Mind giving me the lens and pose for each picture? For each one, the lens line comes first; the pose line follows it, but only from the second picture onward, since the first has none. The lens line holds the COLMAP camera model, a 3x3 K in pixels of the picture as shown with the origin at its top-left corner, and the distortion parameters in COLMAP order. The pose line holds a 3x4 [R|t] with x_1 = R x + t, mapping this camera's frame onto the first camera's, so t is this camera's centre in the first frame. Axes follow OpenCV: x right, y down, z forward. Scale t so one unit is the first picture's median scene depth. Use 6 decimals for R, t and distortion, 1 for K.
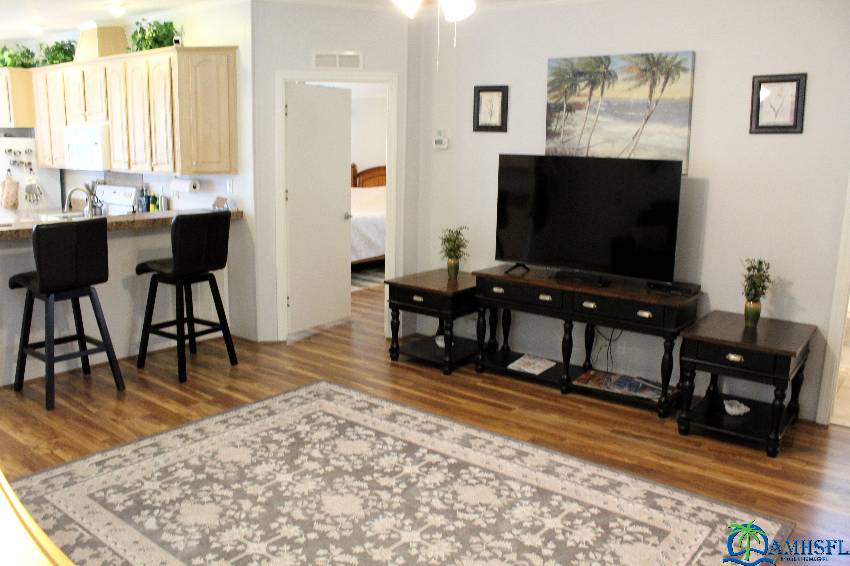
lens RADIAL K [[725.4, 0, 425.0], [0, 725.4, 283.0], [0, 0, 1]] dist [-0.086864, -0.003216]
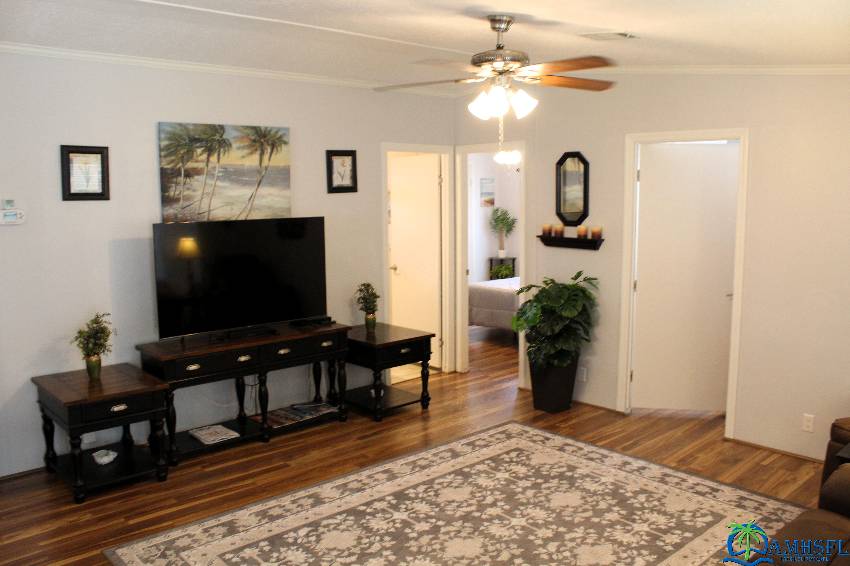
lens RADIAL K [[688.2, 0, 424.4], [0, 688.2, 328.7], [0, 0, 1]] dist [-0.216075, 0.256836]
pose [[0.158650, -0.198302, 0.967216, -0.739438], [0.208070, 0.964338, 0.163583, -0.128695], [-0.965162, 0.175296, 0.194253, 0.586101]]
